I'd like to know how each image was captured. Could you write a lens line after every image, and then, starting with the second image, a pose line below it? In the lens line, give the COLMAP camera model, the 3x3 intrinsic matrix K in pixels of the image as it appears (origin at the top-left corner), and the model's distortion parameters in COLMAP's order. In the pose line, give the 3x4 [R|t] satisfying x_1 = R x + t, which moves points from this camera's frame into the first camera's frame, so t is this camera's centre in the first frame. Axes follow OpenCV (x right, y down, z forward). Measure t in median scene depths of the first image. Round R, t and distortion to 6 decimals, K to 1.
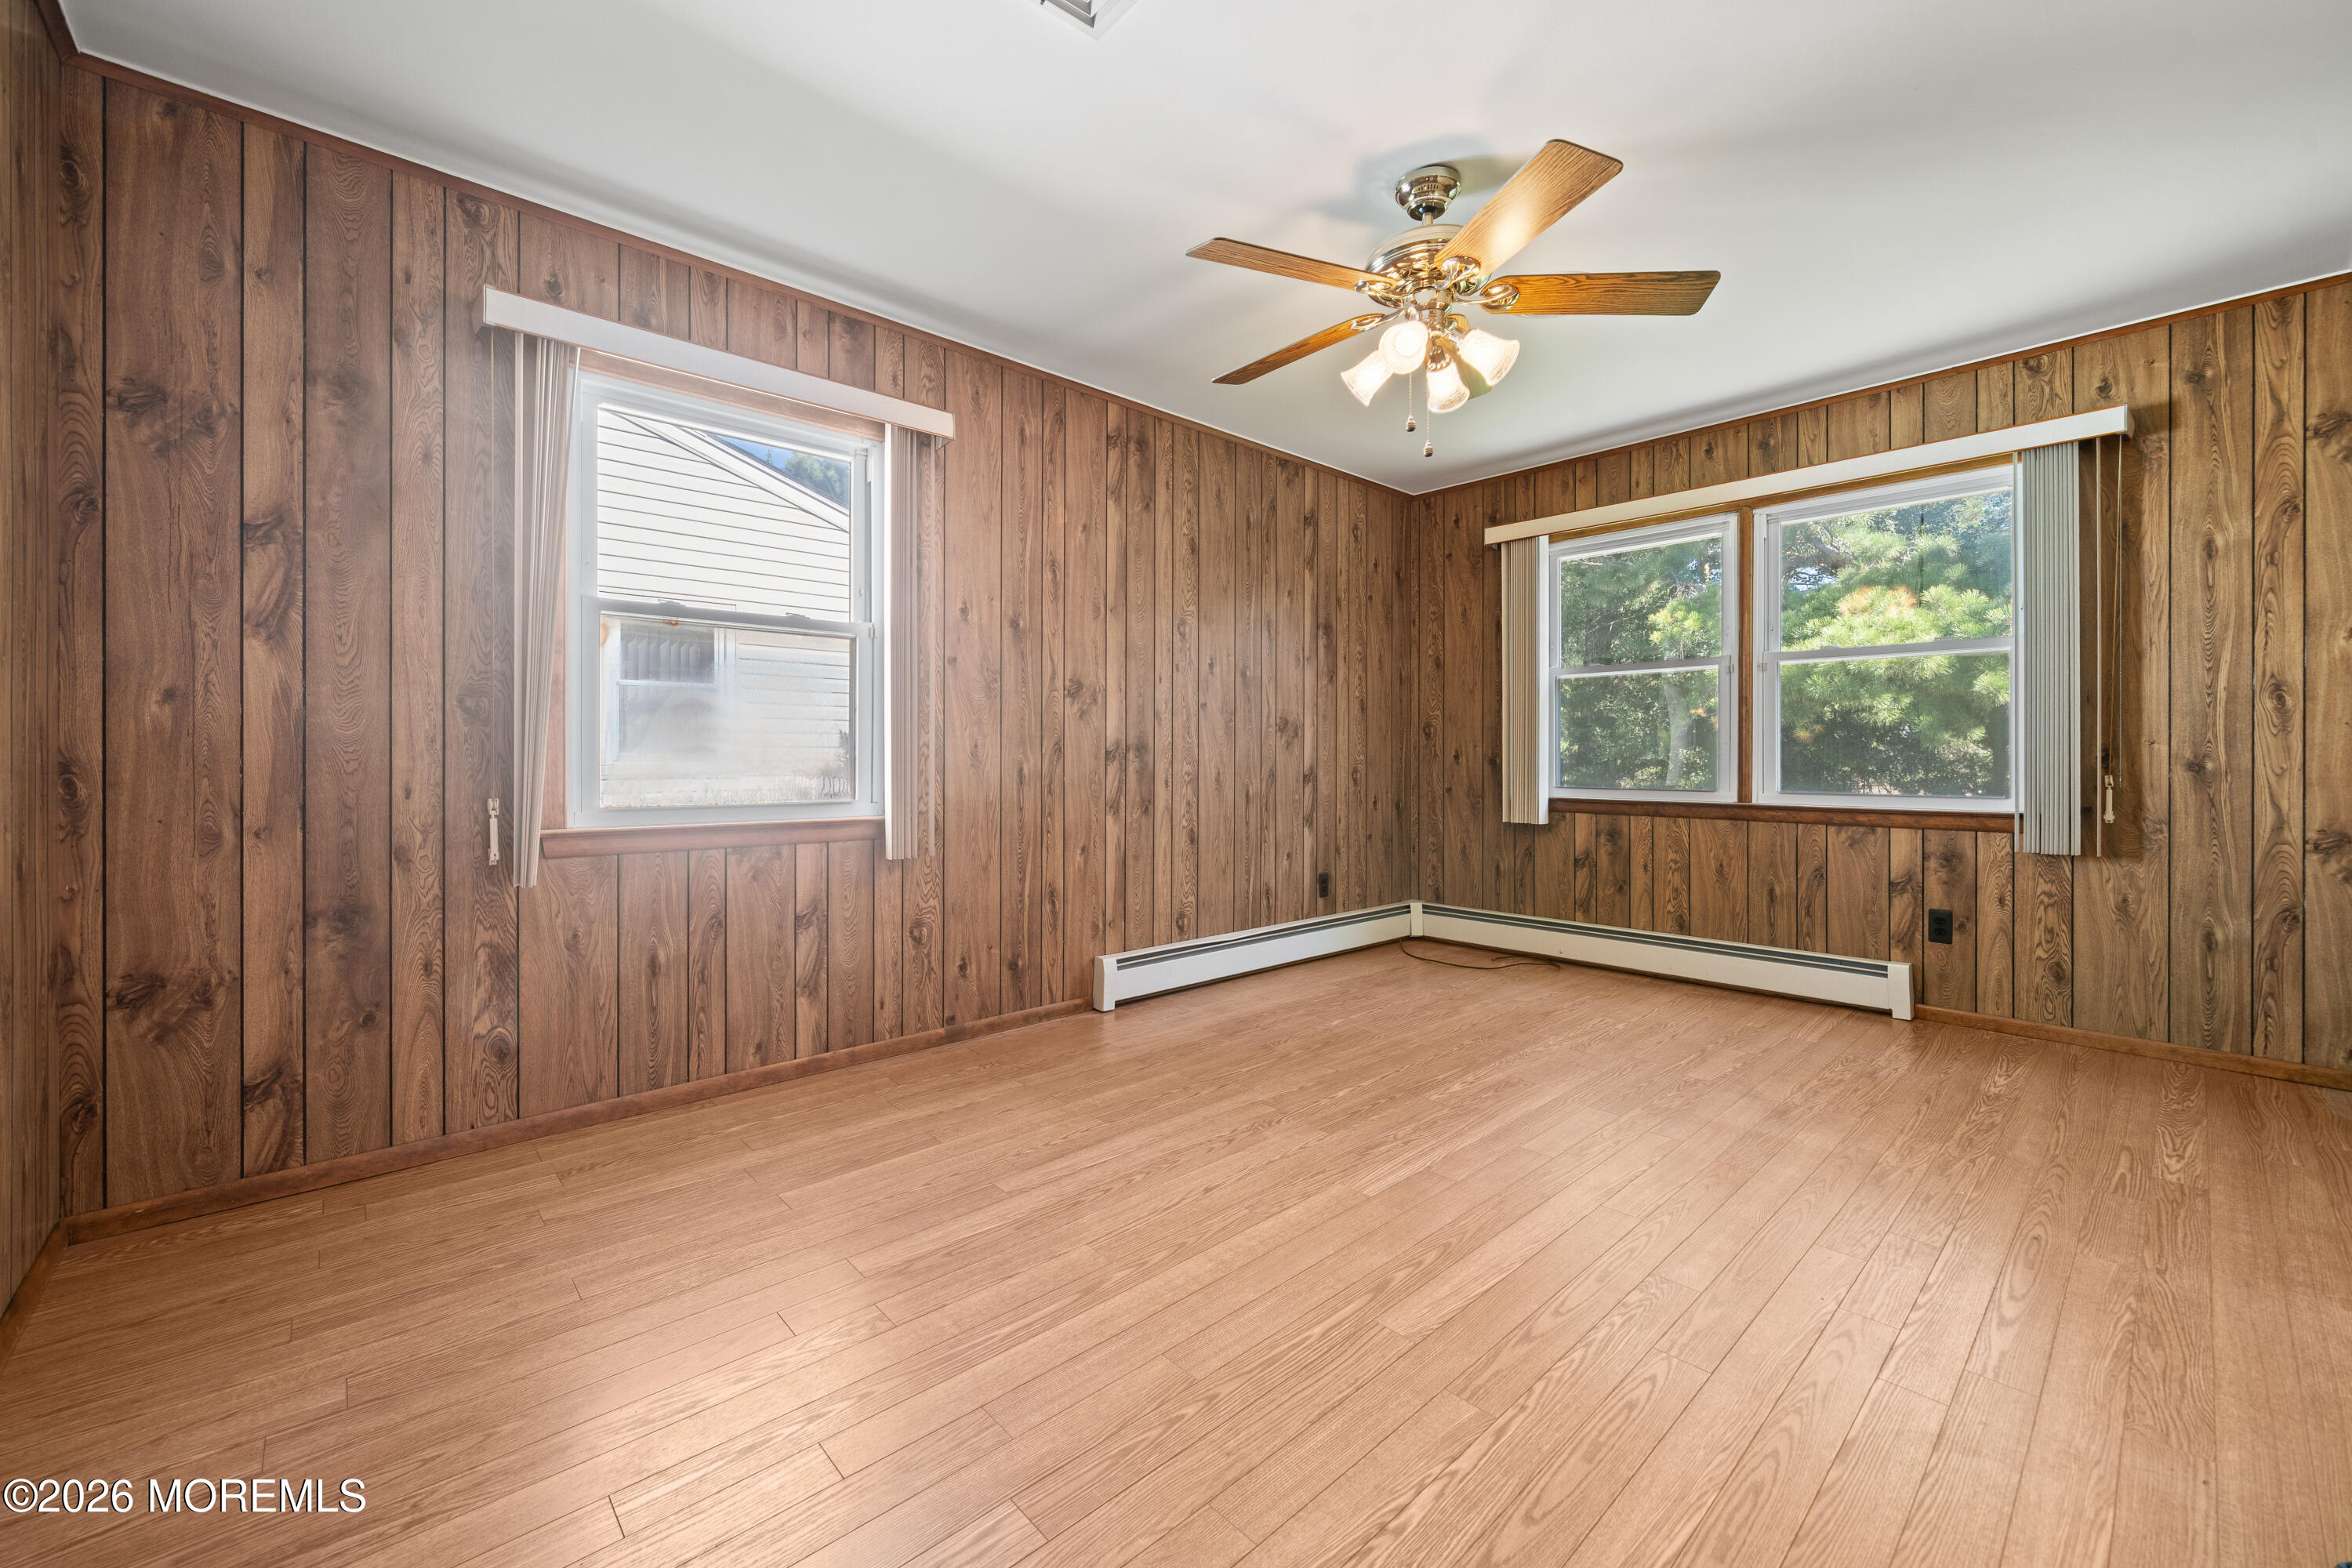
lens RADIAL K [[929.8, 0, 1169.7], [0, 929.8, 760.7], [0, 0, 1]] dist [-0.003901, 0.000776]
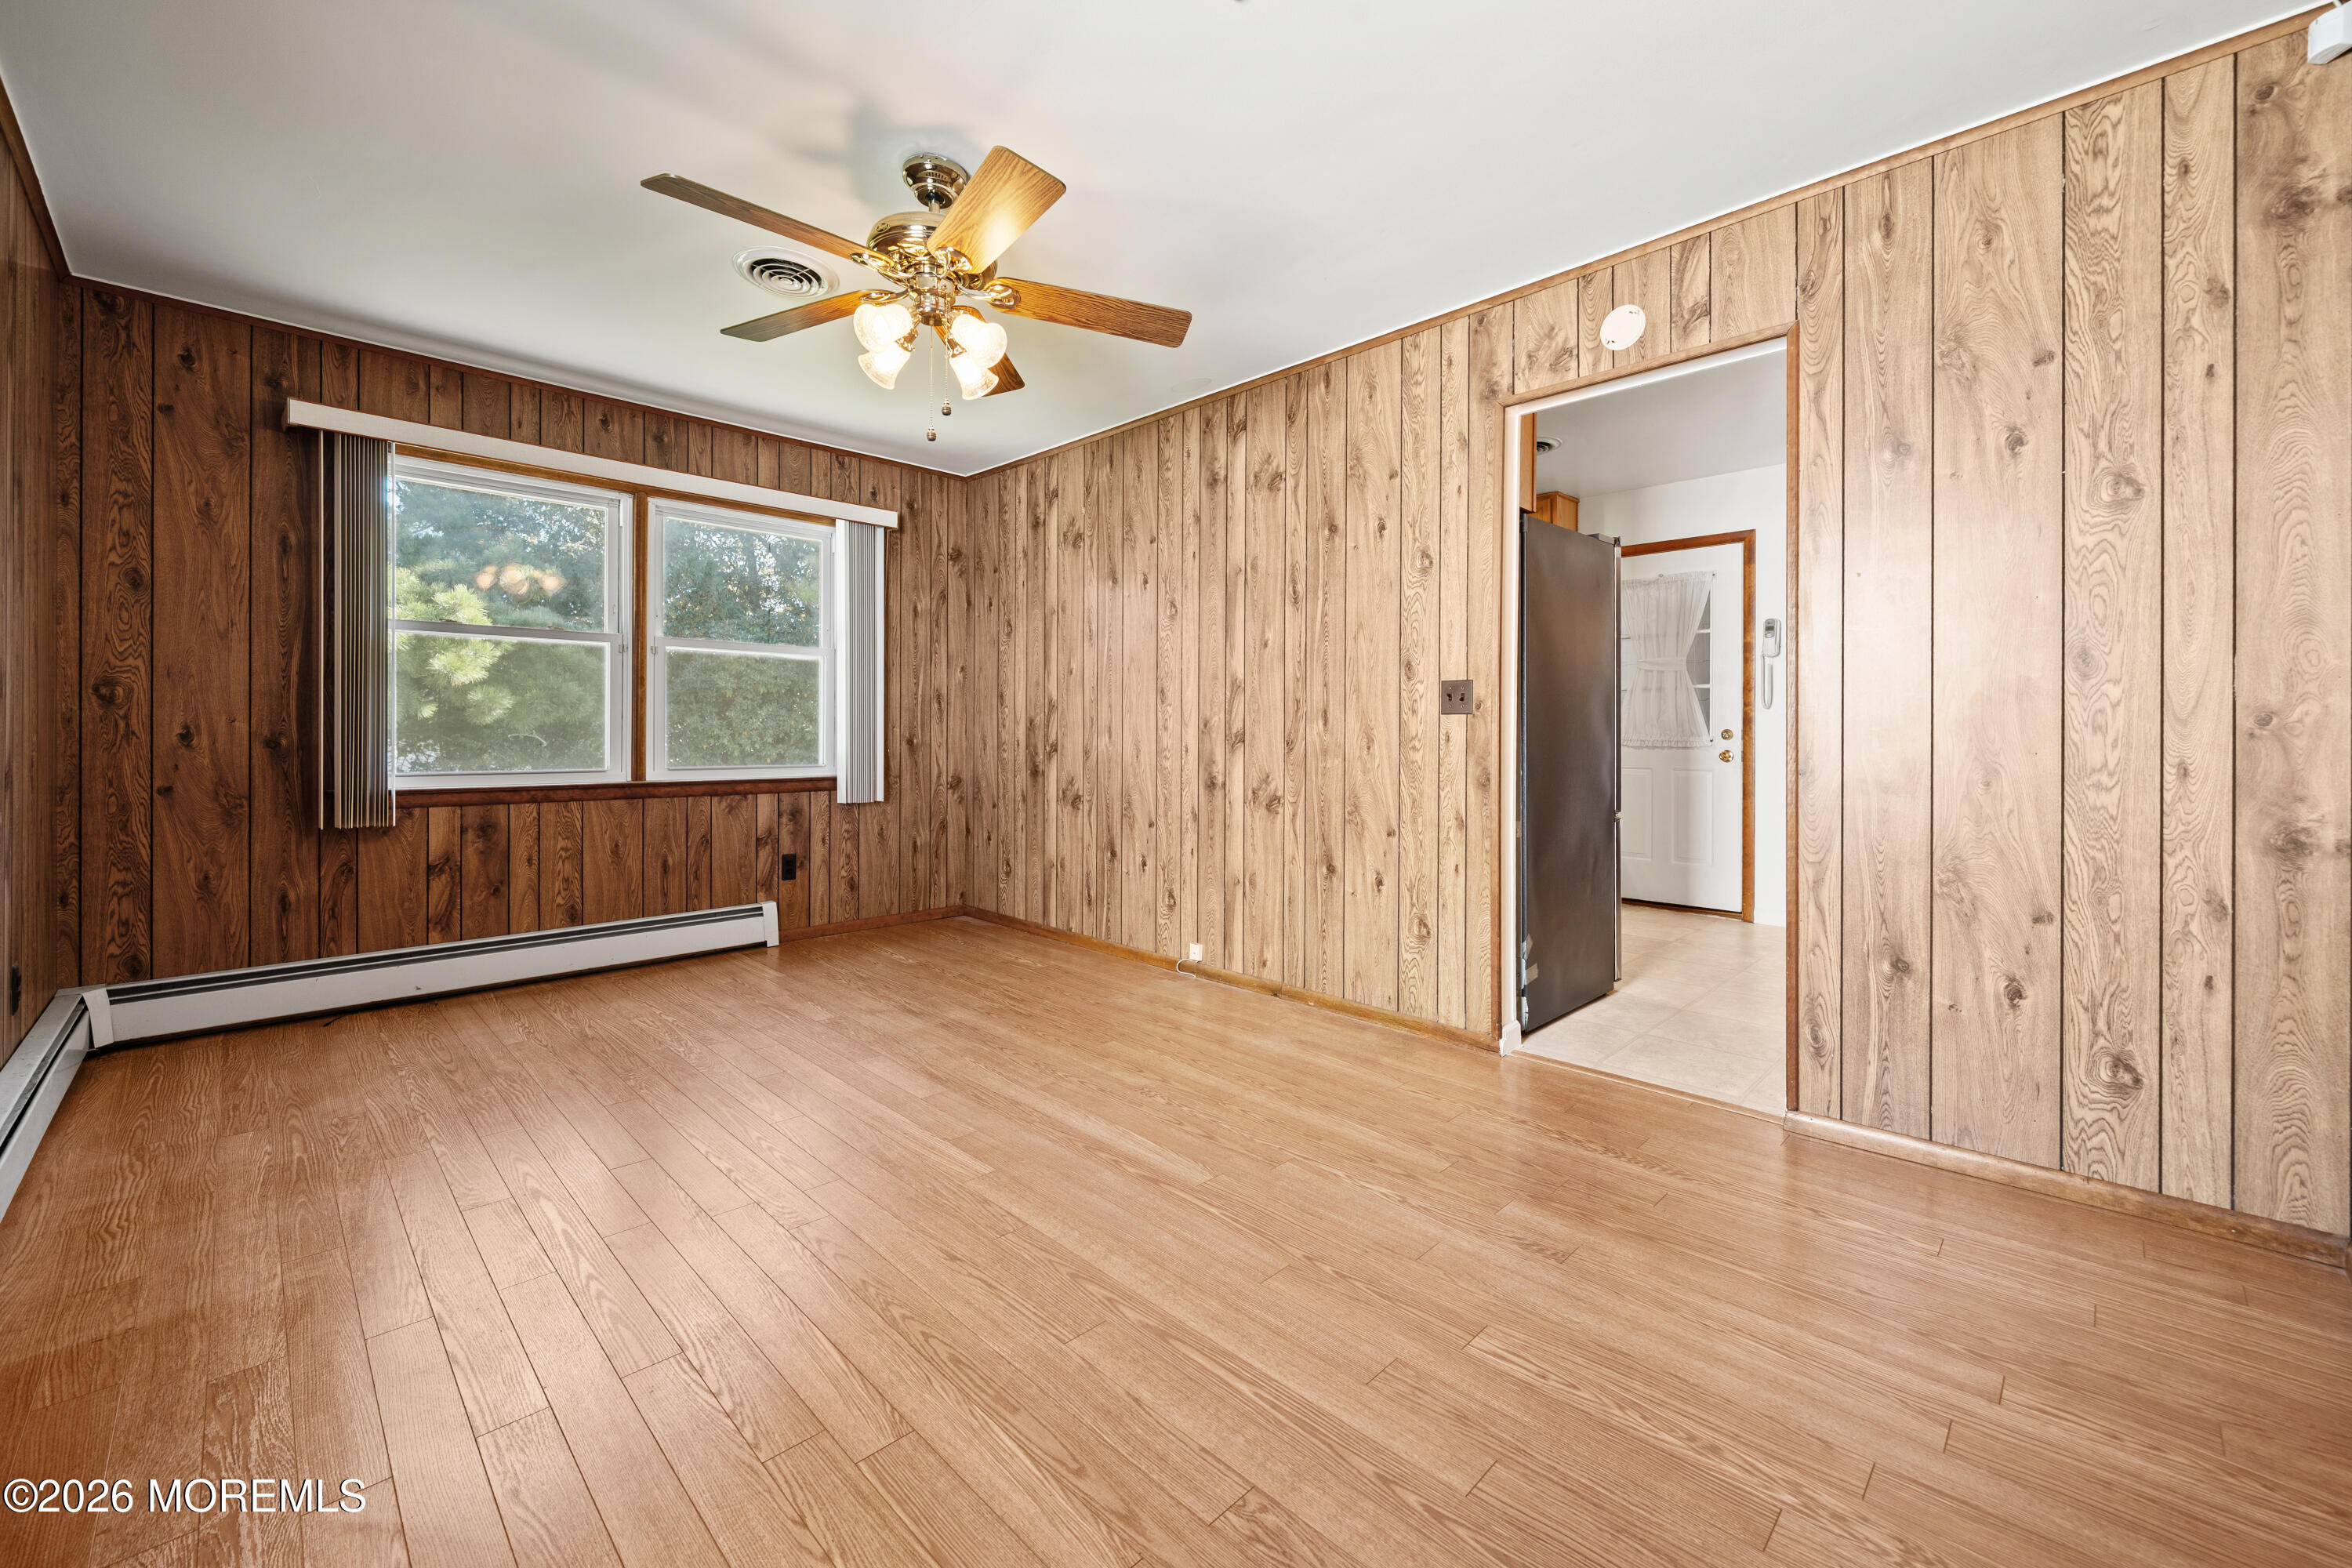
lens RADIAL K [[929.8, 0, 1185.2], [0, 929.8, 742.4], [0, 0, 1]] dist [-0.003901, 0.000776]
pose [[-0.047665, -0.009005, 0.998823, -0.457833], [0.002914, 0.999954, 0.009155, -0.005303], [-0.998859, 0.003347, -0.047636, 0.475196]]
